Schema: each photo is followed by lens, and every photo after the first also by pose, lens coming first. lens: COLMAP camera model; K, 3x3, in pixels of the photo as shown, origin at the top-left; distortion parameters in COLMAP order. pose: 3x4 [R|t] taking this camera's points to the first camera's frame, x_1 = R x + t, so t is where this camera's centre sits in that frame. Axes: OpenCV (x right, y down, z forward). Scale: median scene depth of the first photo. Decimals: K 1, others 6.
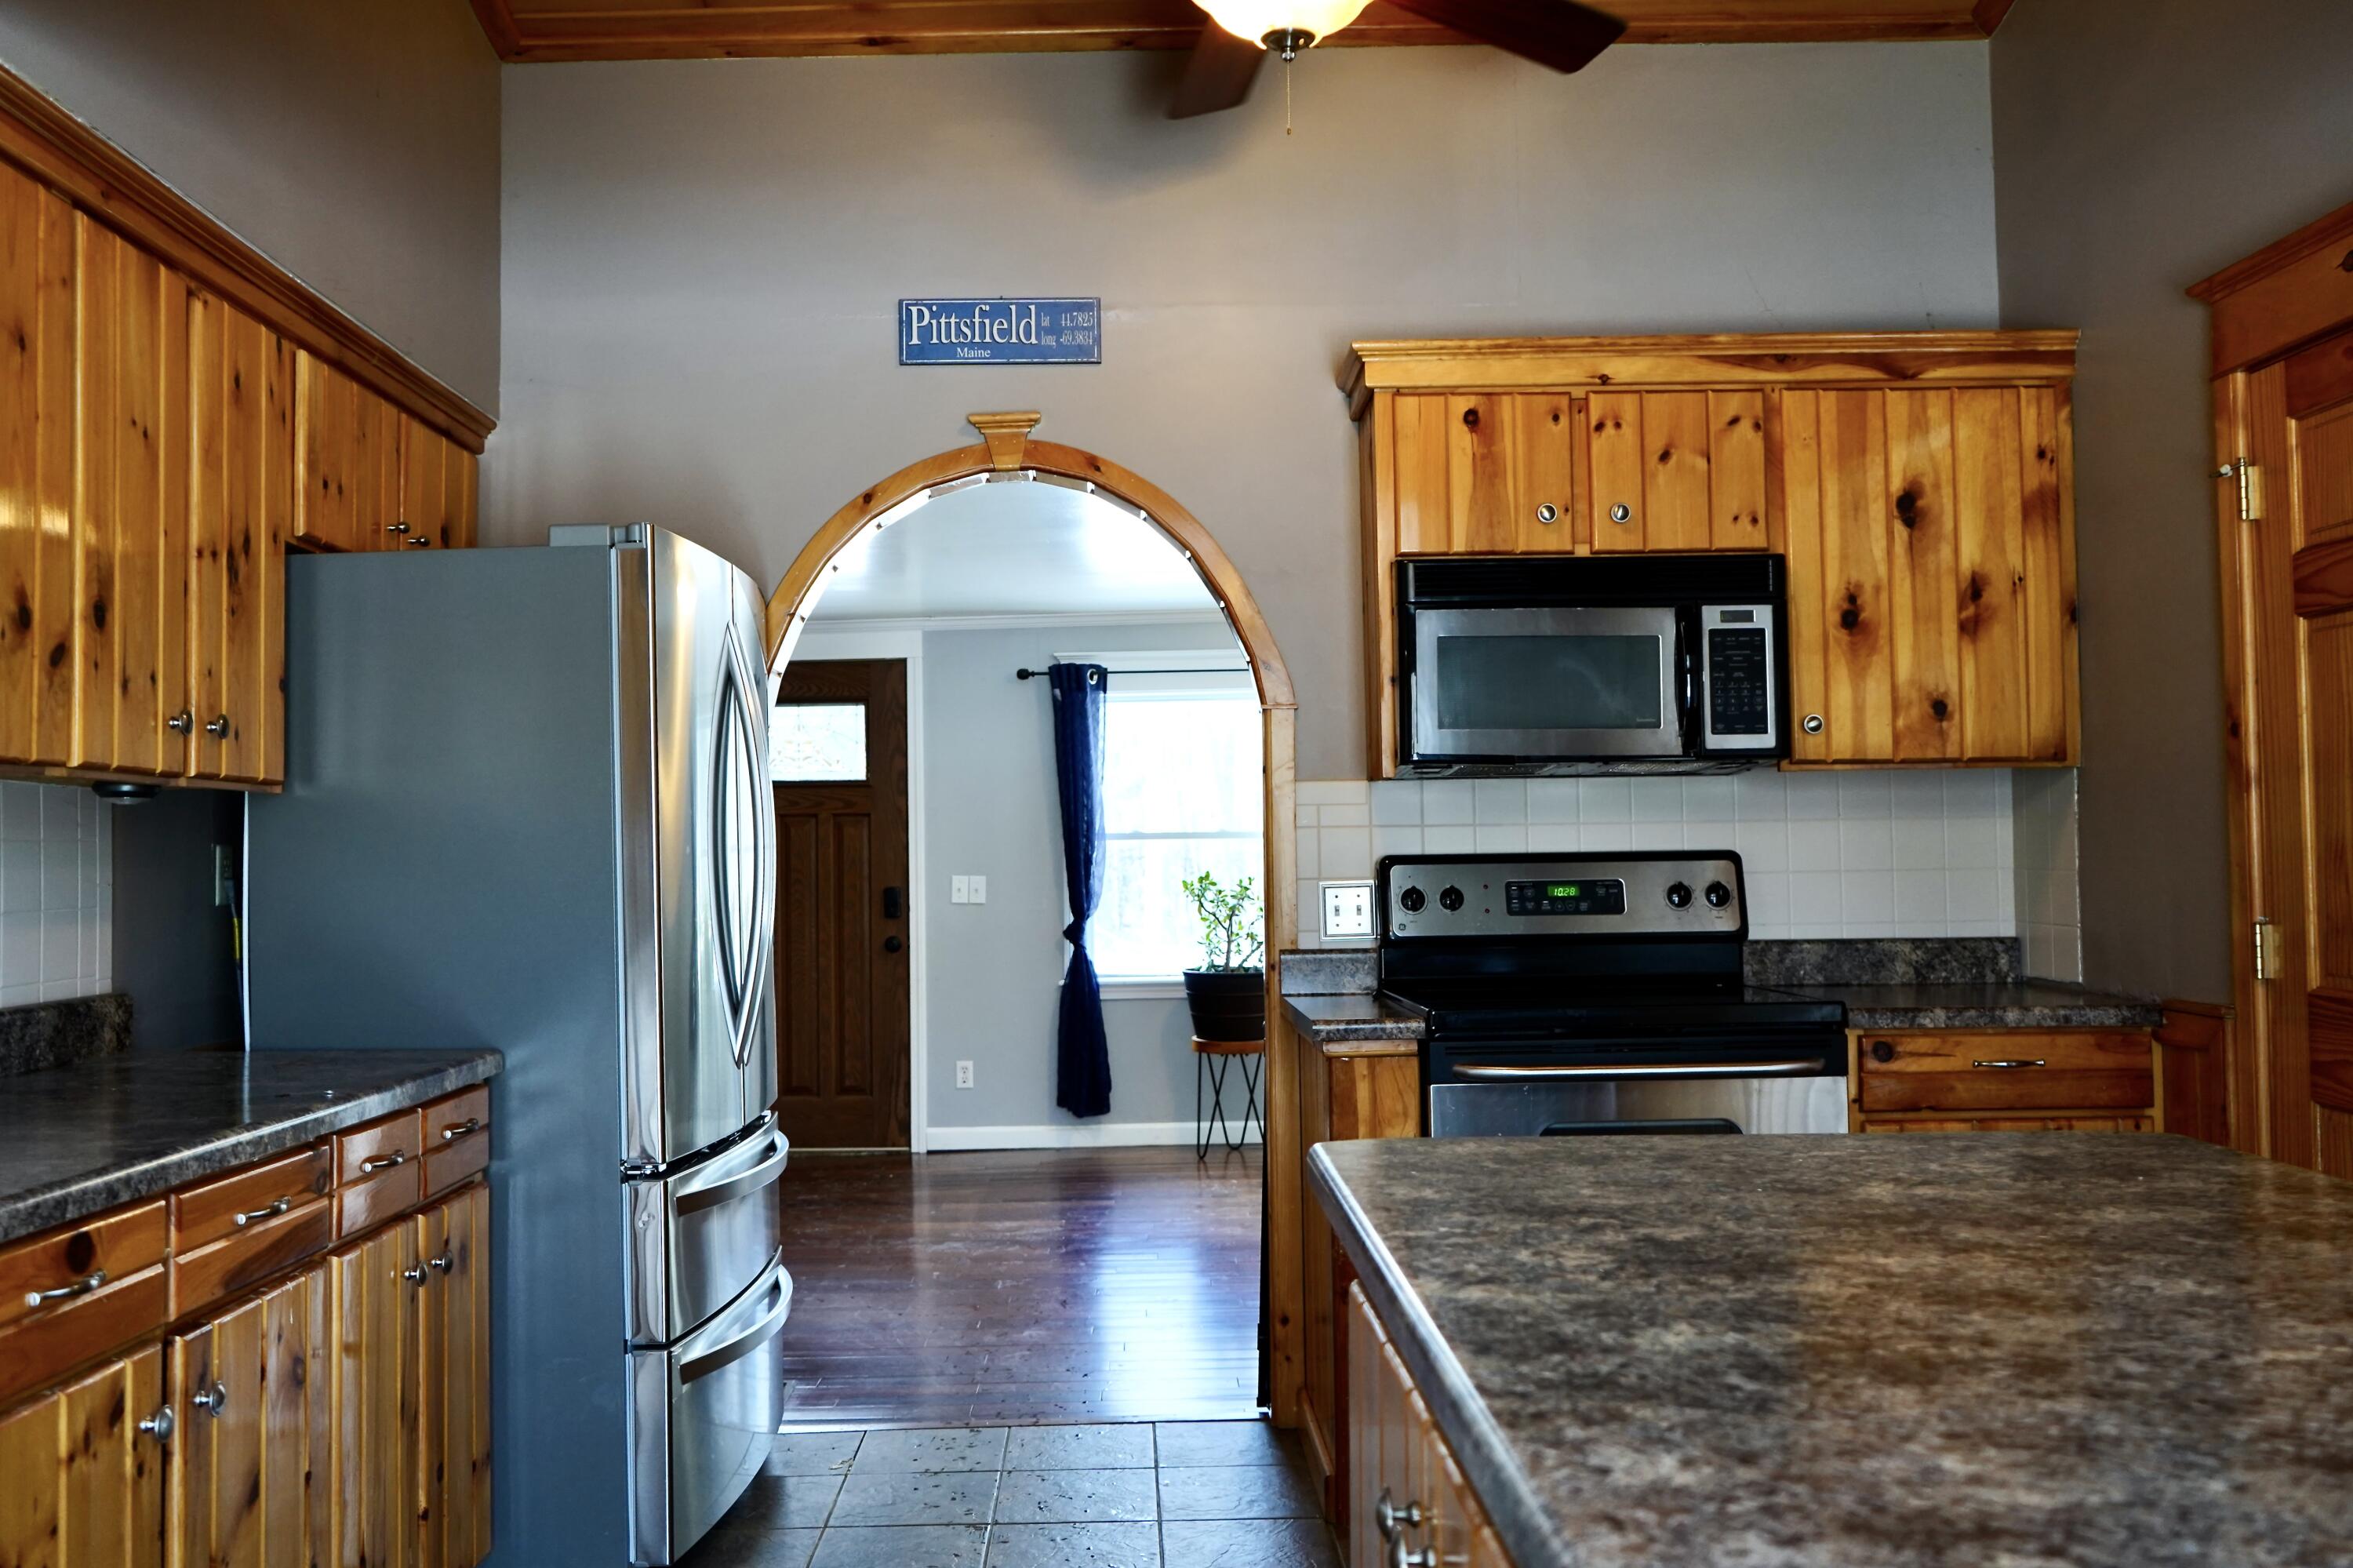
lens RADIAL K [[2015.0, 0, 1146.5], [0, 2015.0, 780.7], [0, 0, 1]] dist [-0.008218, 0.005324]
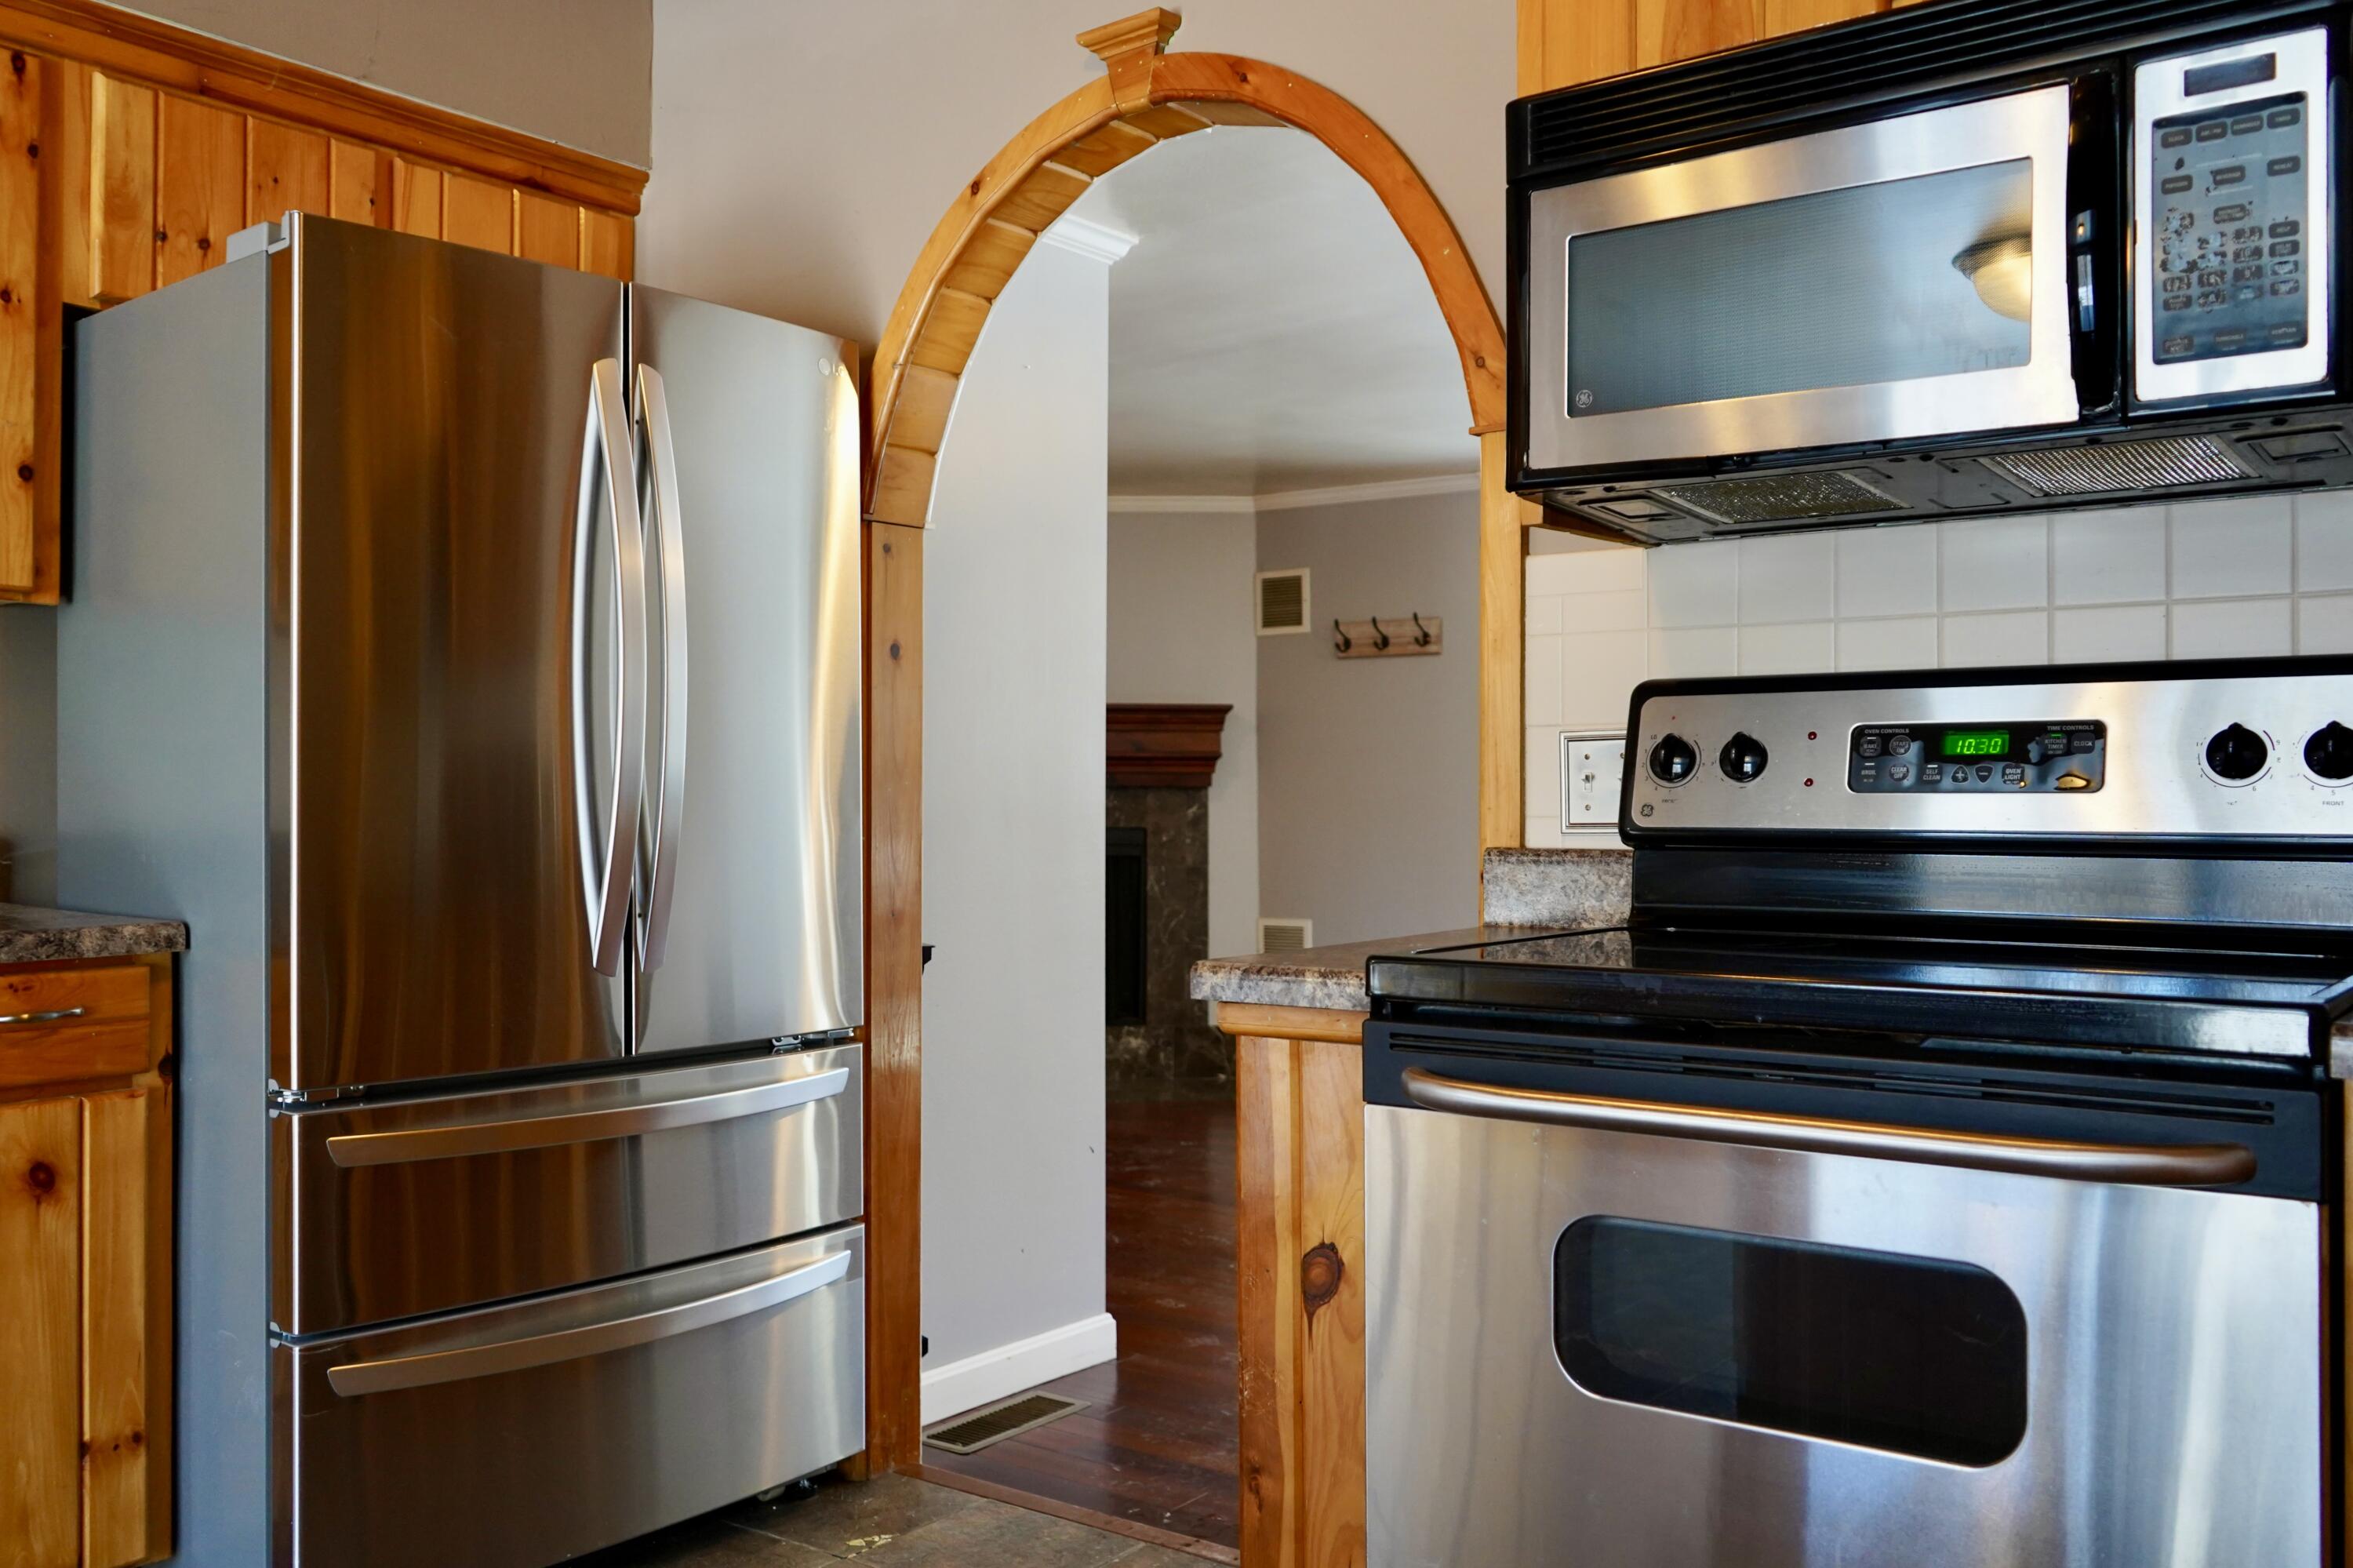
lens RADIAL K [[1983.9, 0, 1176.5], [0, 1983.9, 784.0], [0, 0, 1]] dist [0.004815, -0.002063]
pose [[0.788385, 0.011453, -0.615075, 0.370039], [0.011746, 0.999364, 0.033664, 0.048272], [0.615070, -0.033765, 0.787749, 0.525723]]
